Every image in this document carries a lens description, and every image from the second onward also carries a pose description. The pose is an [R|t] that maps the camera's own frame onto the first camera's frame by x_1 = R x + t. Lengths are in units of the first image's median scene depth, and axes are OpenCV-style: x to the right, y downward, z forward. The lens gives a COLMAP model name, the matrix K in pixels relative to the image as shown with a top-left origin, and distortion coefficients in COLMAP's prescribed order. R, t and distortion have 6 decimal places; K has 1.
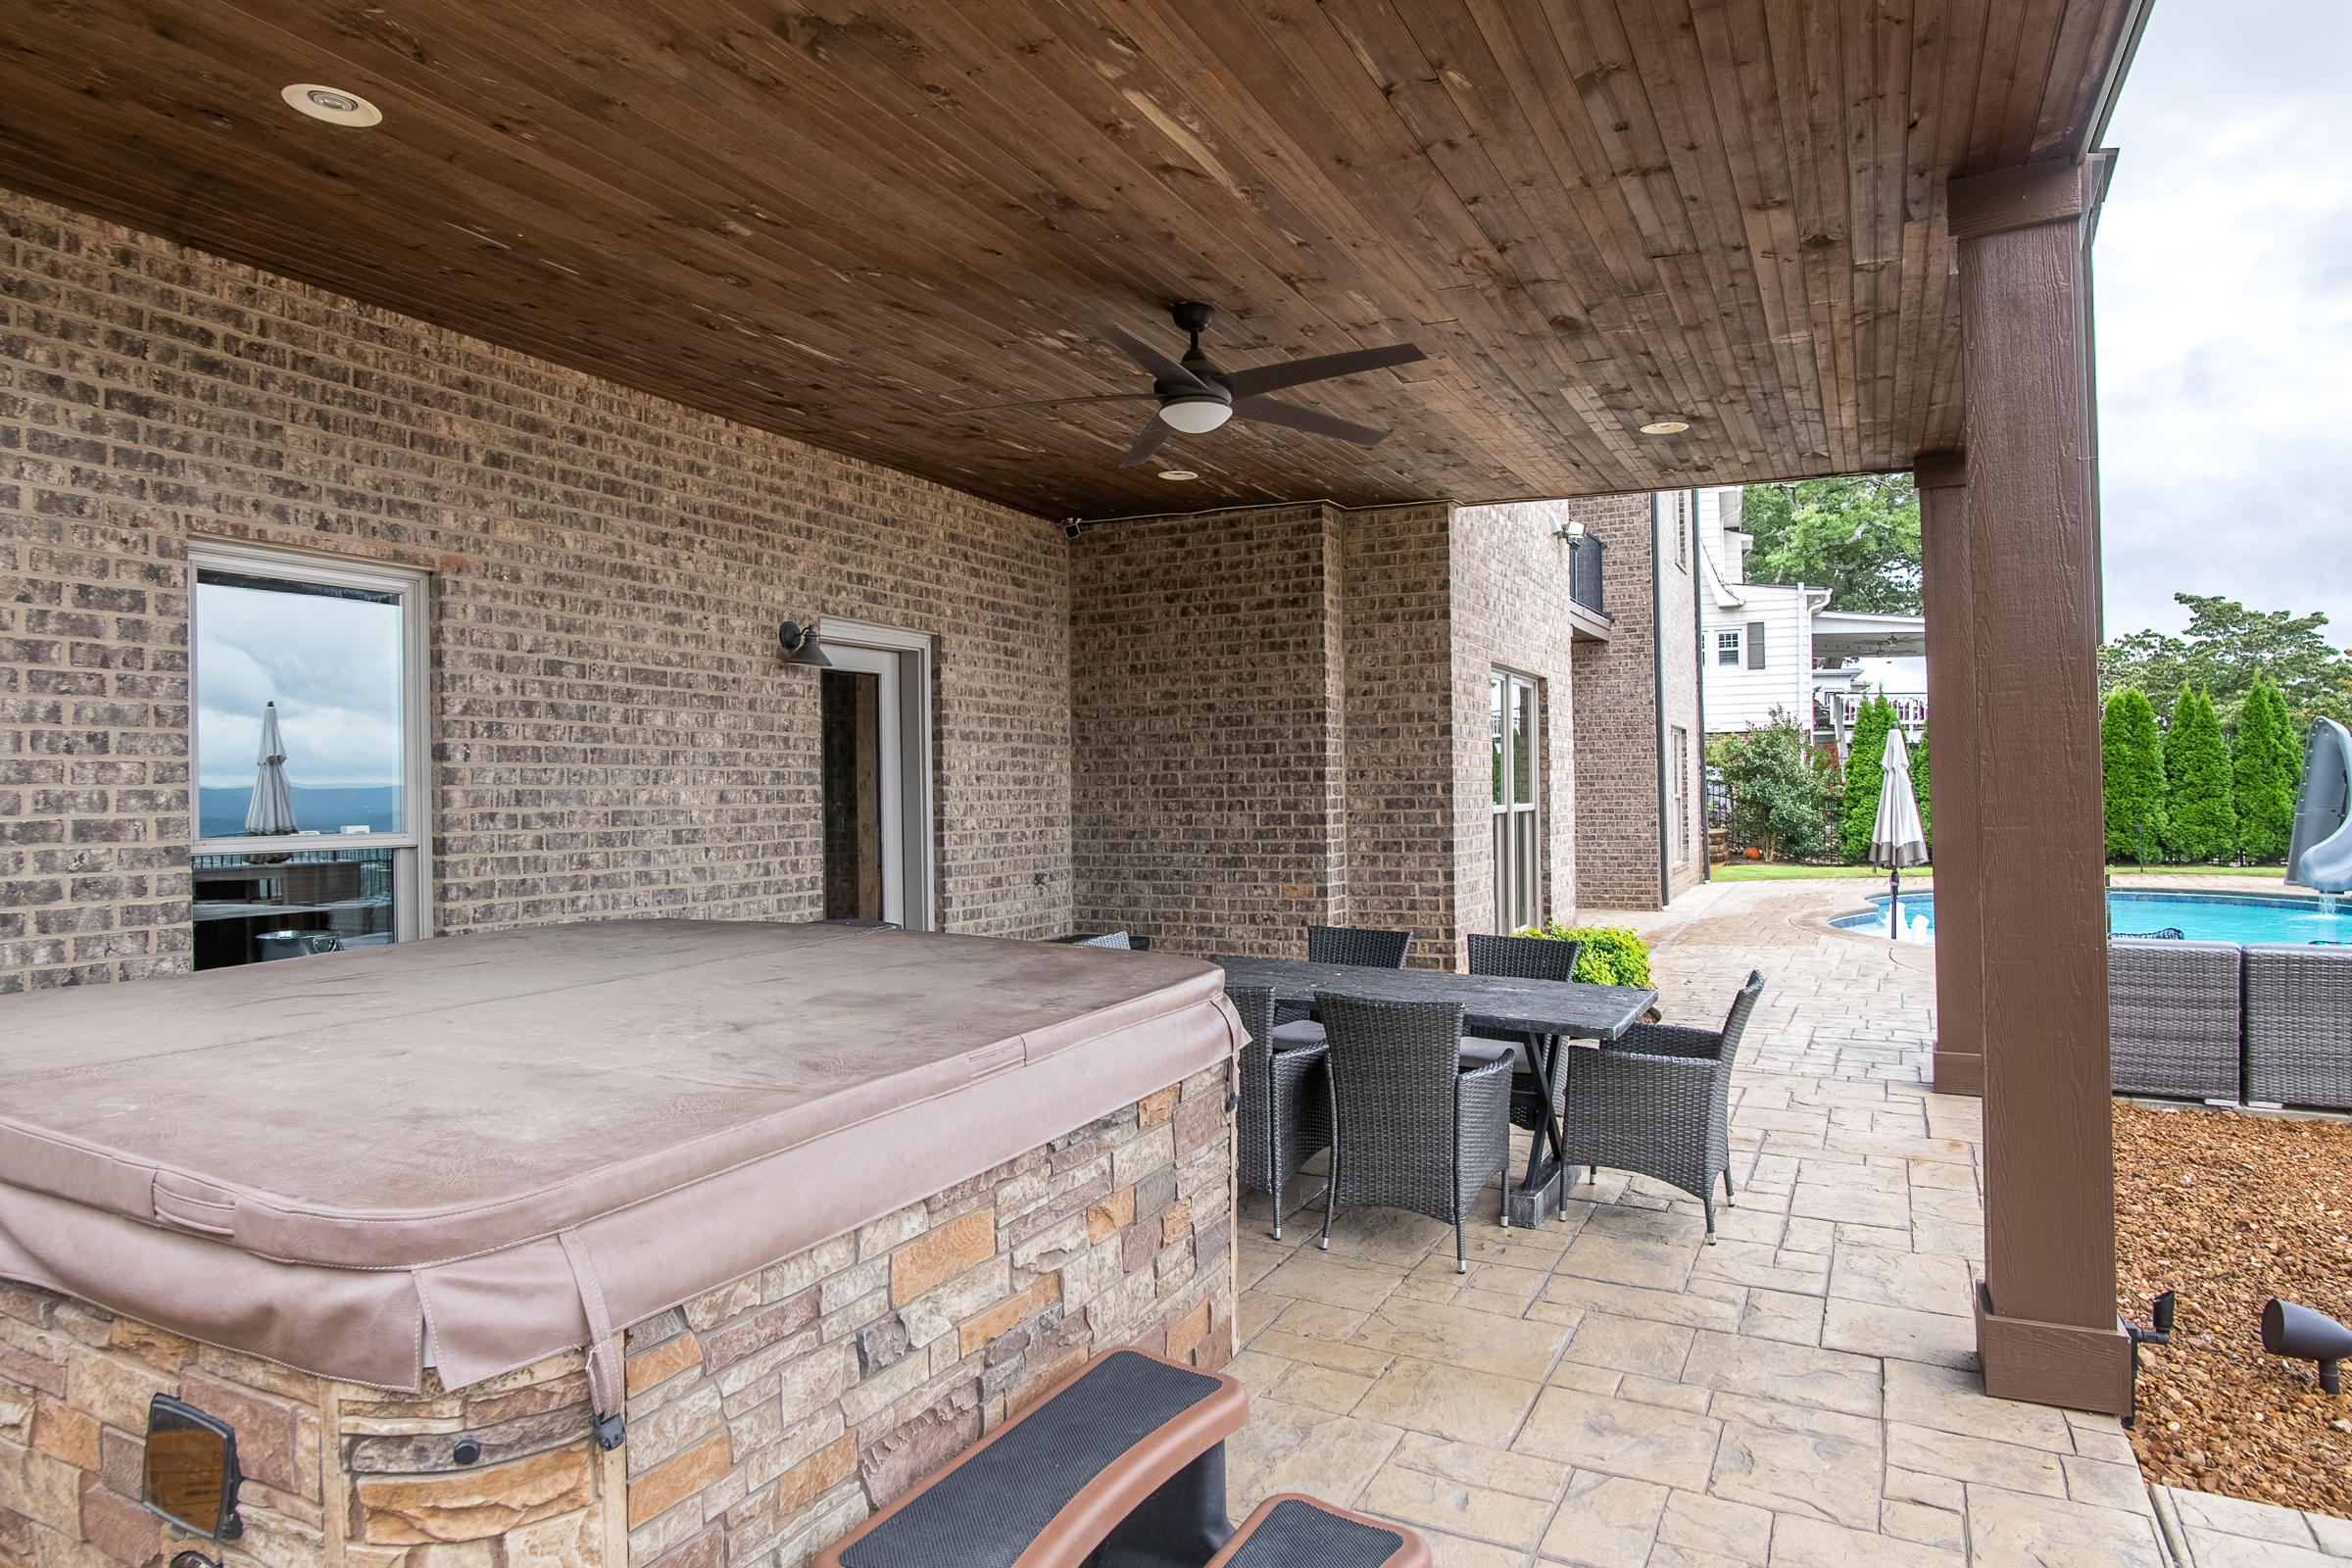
lens RADIAL K [[1372.0, 0, 1197.2], [0, 1372.0, 780.2], [0, 0, 1]] dist [-0.039570, 0.020034]
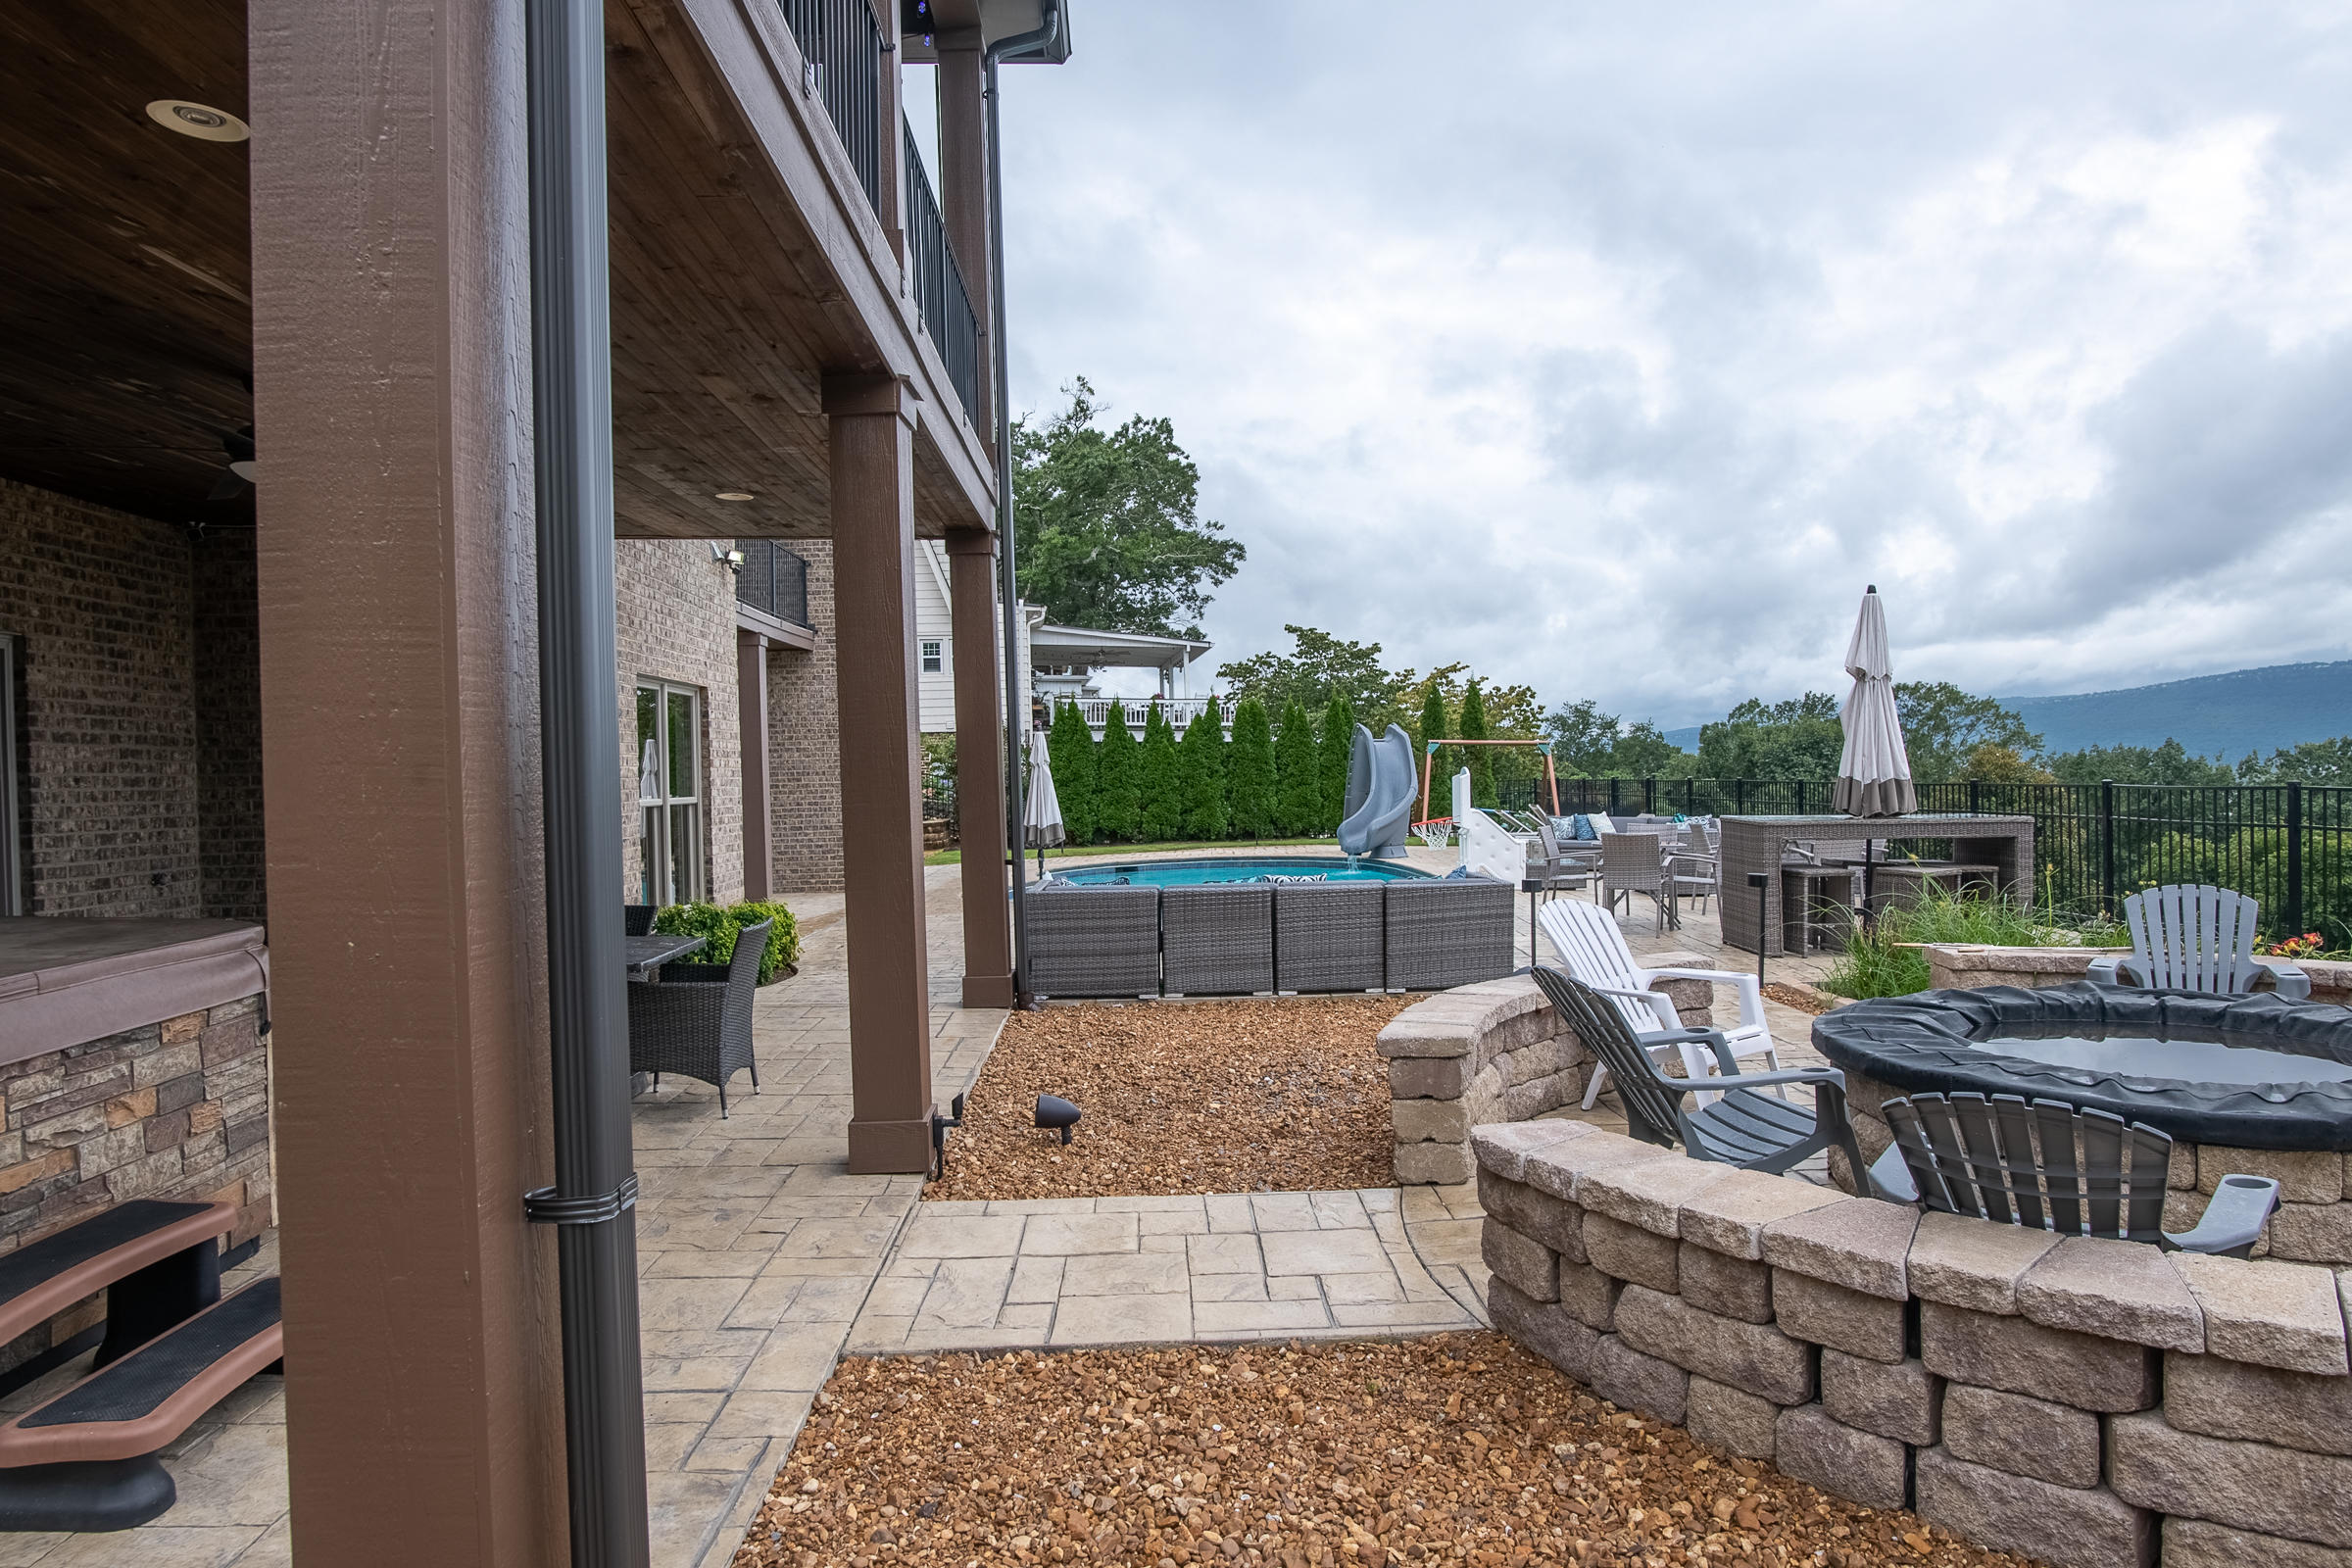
lens RADIAL K [[1364.7, 0, 1179.3], [0, 1364.7, 785.3], [0, 0, 1]] dist [-0.037603, 0.016091]
pose [[0.880141, -0.012528, 0.474546, 0.081719], [0.009520, 0.999916, 0.008740, 0.001467], [-0.474616, -0.003174, 0.880187, -0.233643]]
